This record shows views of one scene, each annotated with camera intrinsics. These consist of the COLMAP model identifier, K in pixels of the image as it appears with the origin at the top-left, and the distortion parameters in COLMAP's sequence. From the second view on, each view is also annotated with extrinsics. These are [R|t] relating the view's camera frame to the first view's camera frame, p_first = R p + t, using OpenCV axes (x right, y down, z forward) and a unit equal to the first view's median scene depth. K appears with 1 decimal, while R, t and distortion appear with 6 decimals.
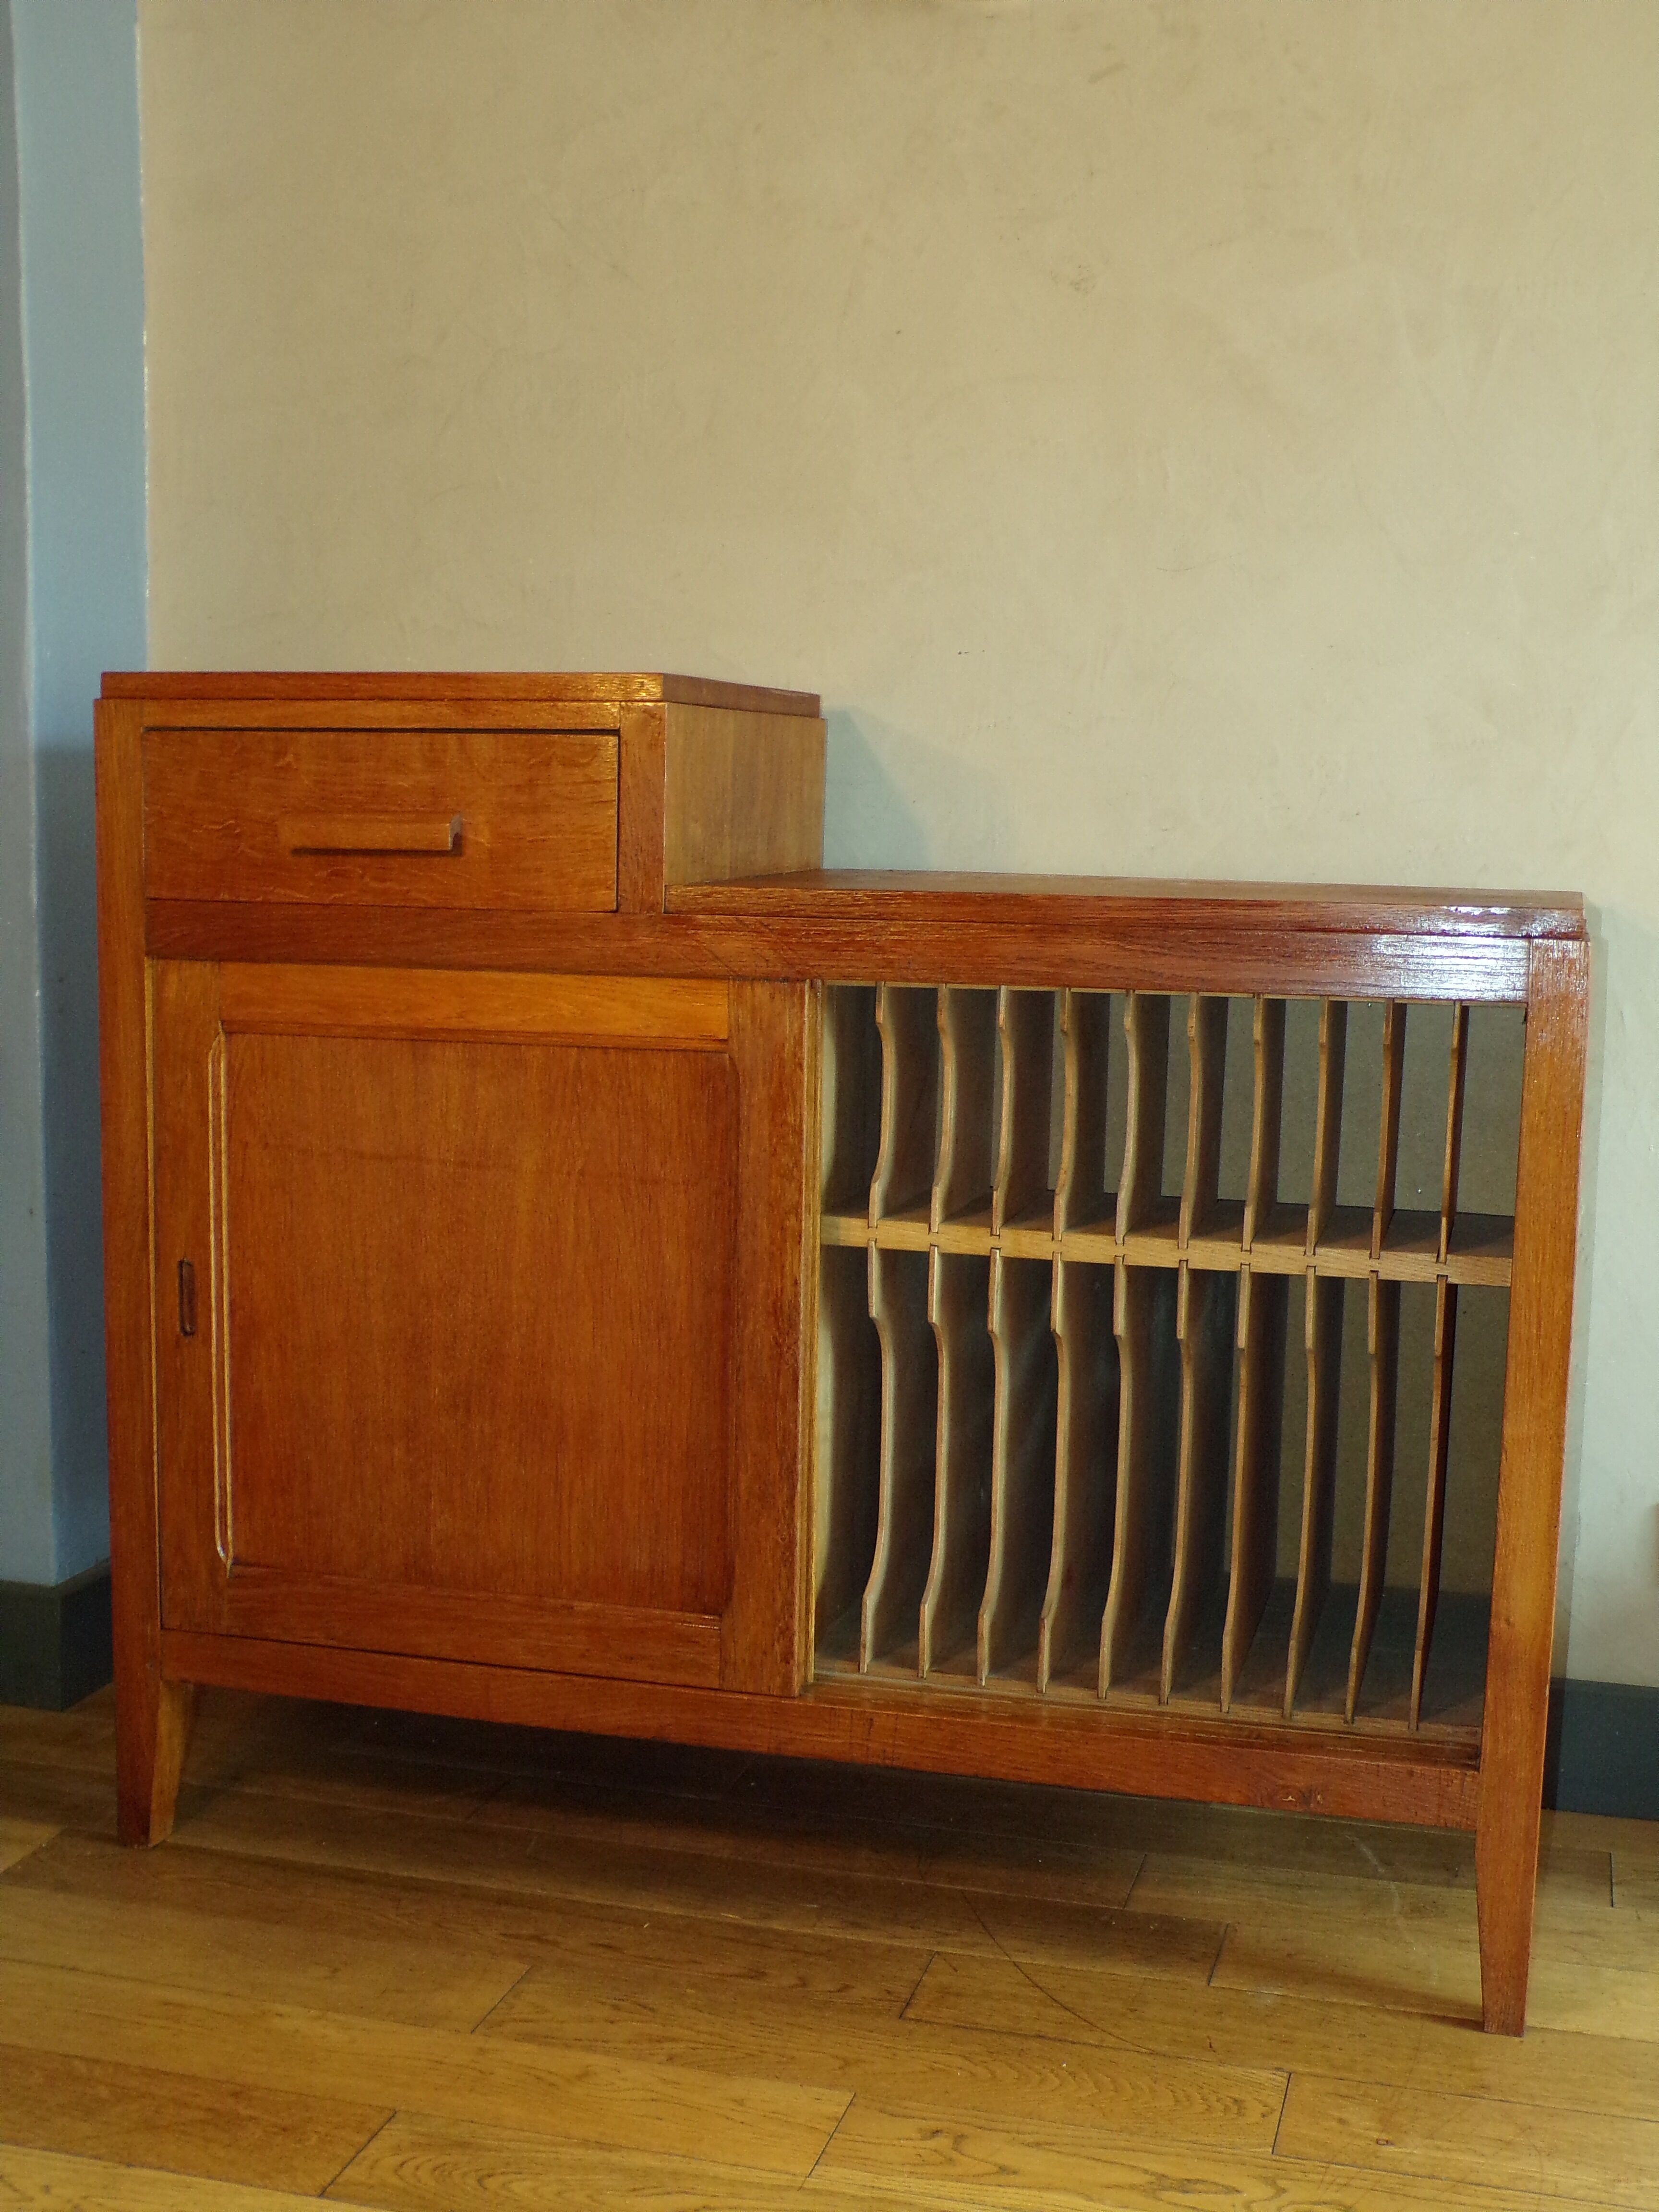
lens RADIAL K [[2352.7, 0, 885.6], [0, 2352.7, 1074.6], [0, 0, 1]] dist [-0.056353, 0.000000]
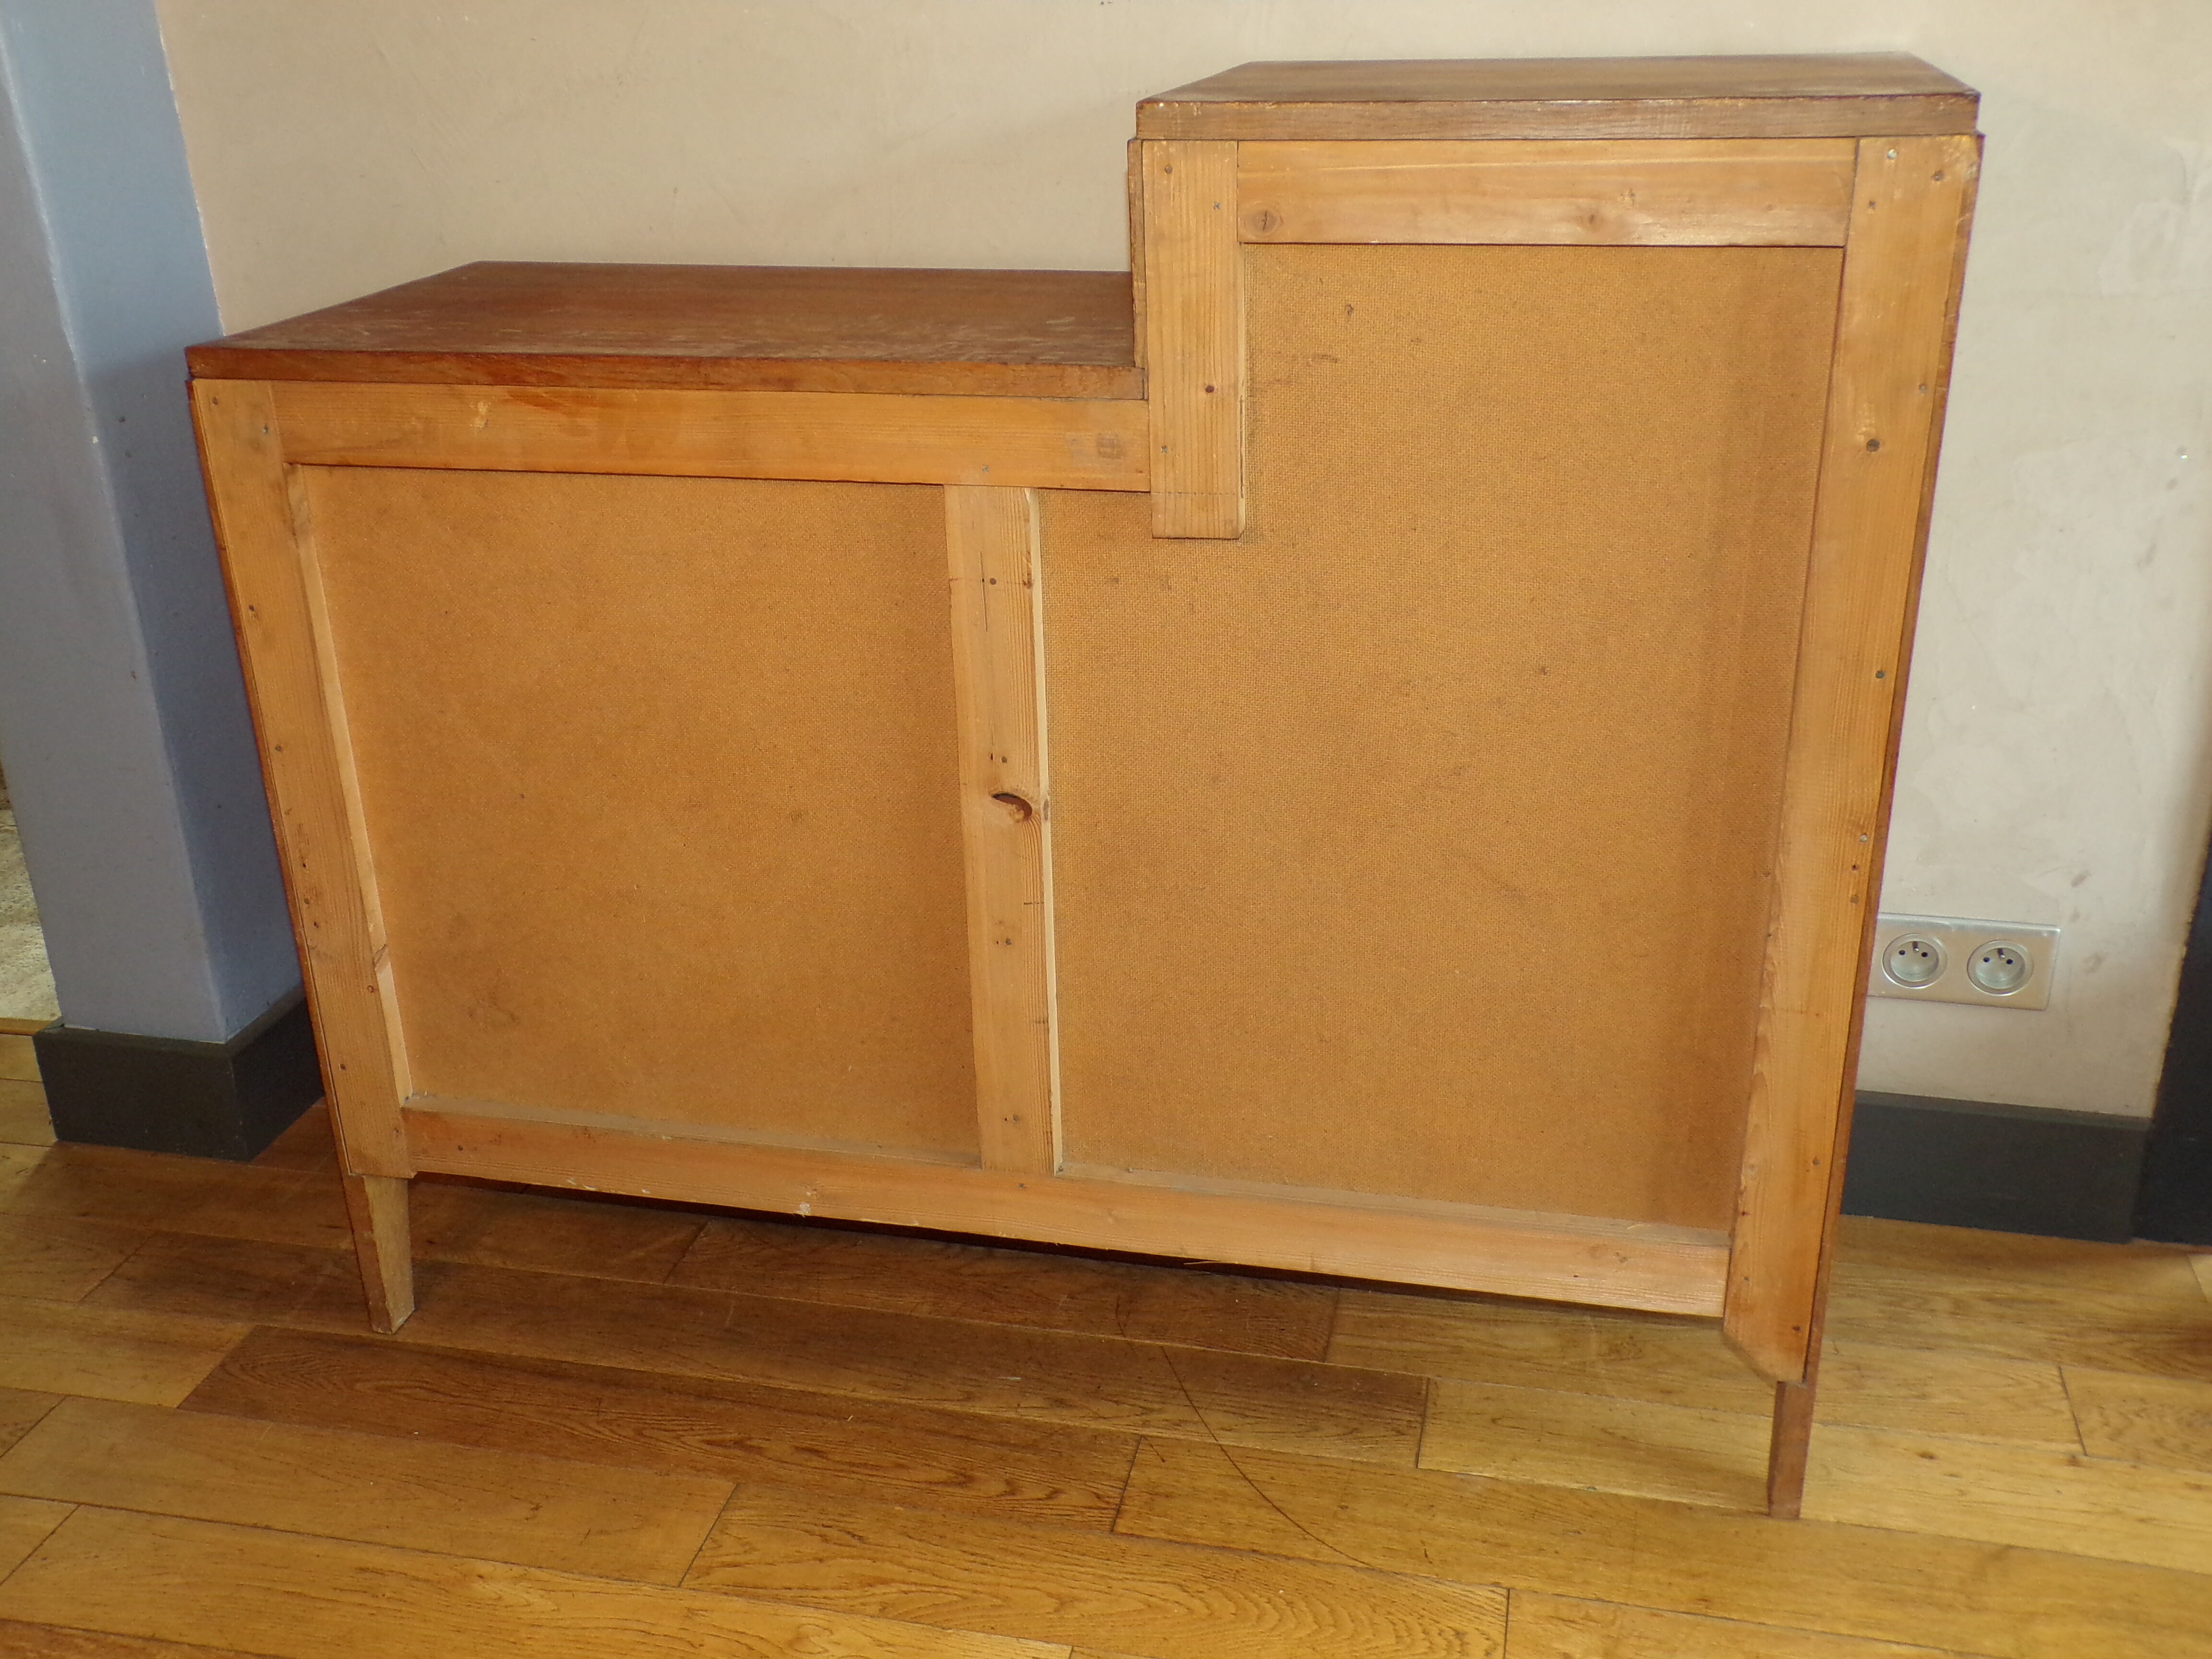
lens RADIAL K [[2056.5, 0, 1095.8], [0, 2056.5, 836.9], [0, 0, 1]] dist [0.008106, 0.000000]
pose [[0.998502, -0.050369, 0.021380, -0.004281], [0.042294, 0.958342, 0.282475, -0.126895], [-0.034717, -0.281148, 0.959036, 0.238859]]
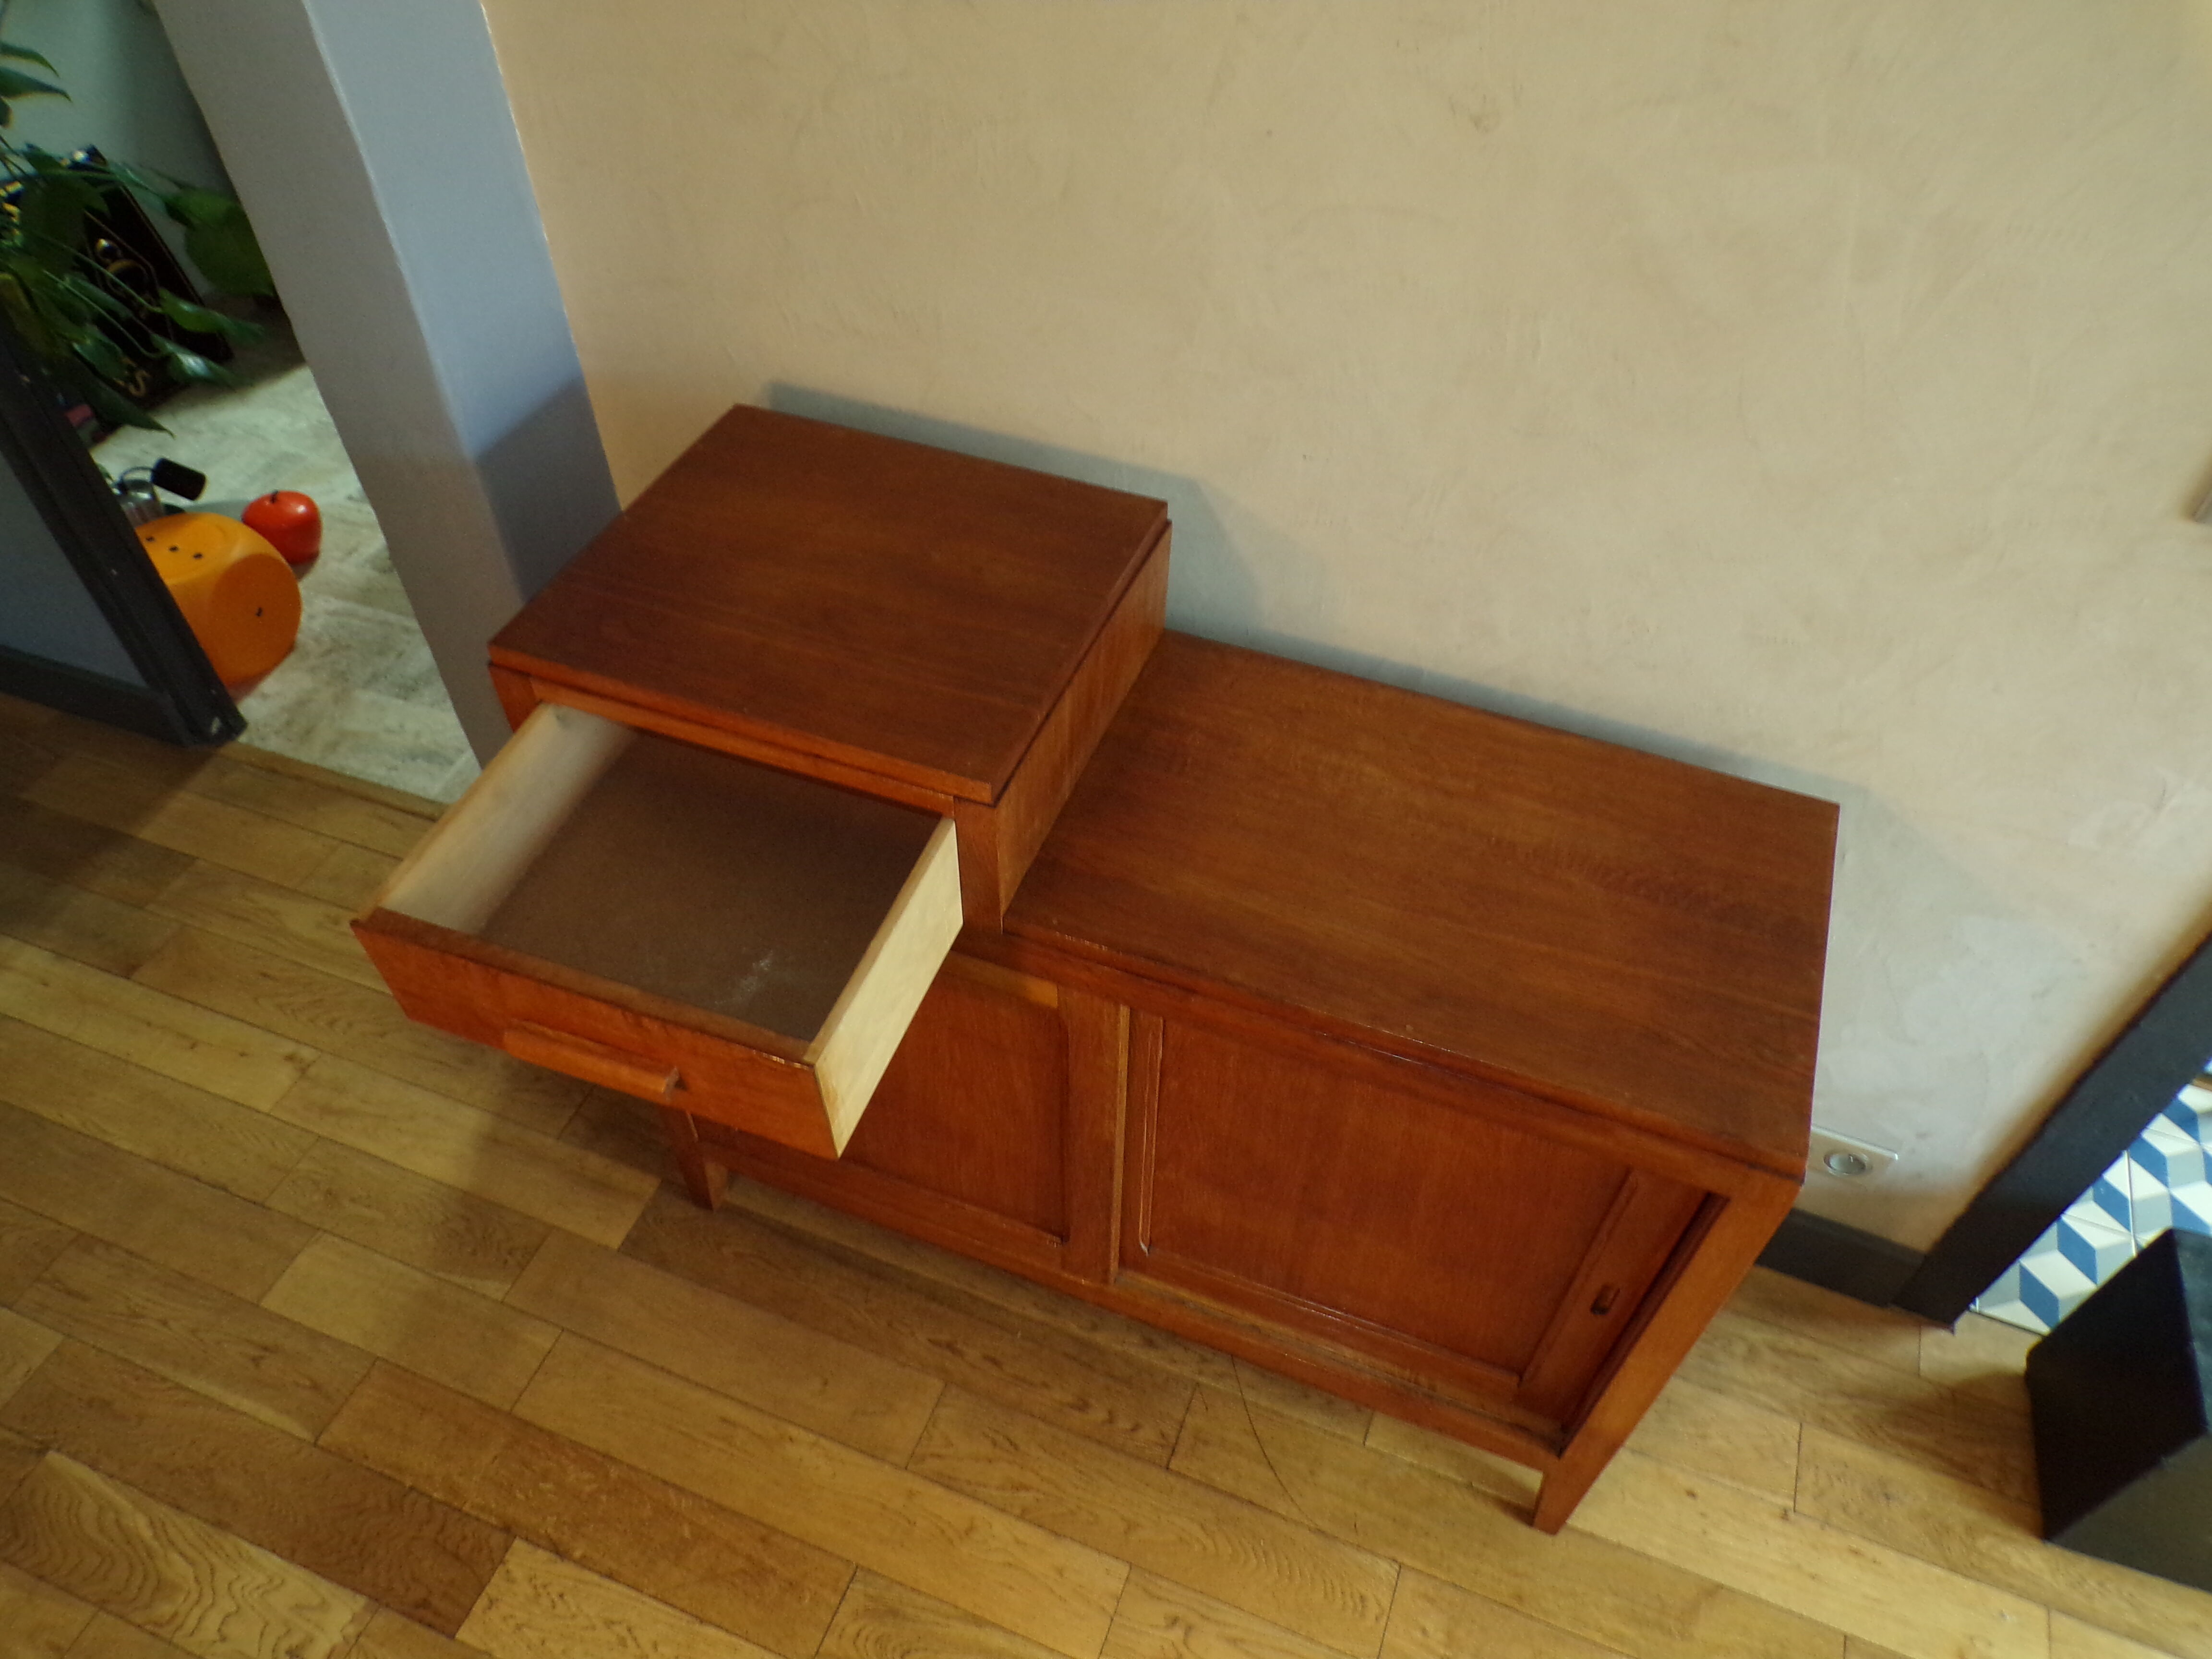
lens RADIAL K [[1435.3, 0, 1101.4], [0, 1435.3, 862.7], [0, 0, 1]] dist [-0.003675, -0.020853]
pose [[0.993554, 0.077040, -0.083164, 0.011375], [-0.006597, 0.771648, 0.636016, -0.549484], [0.113172, -0.631367, 0.767182, 0.490798]]
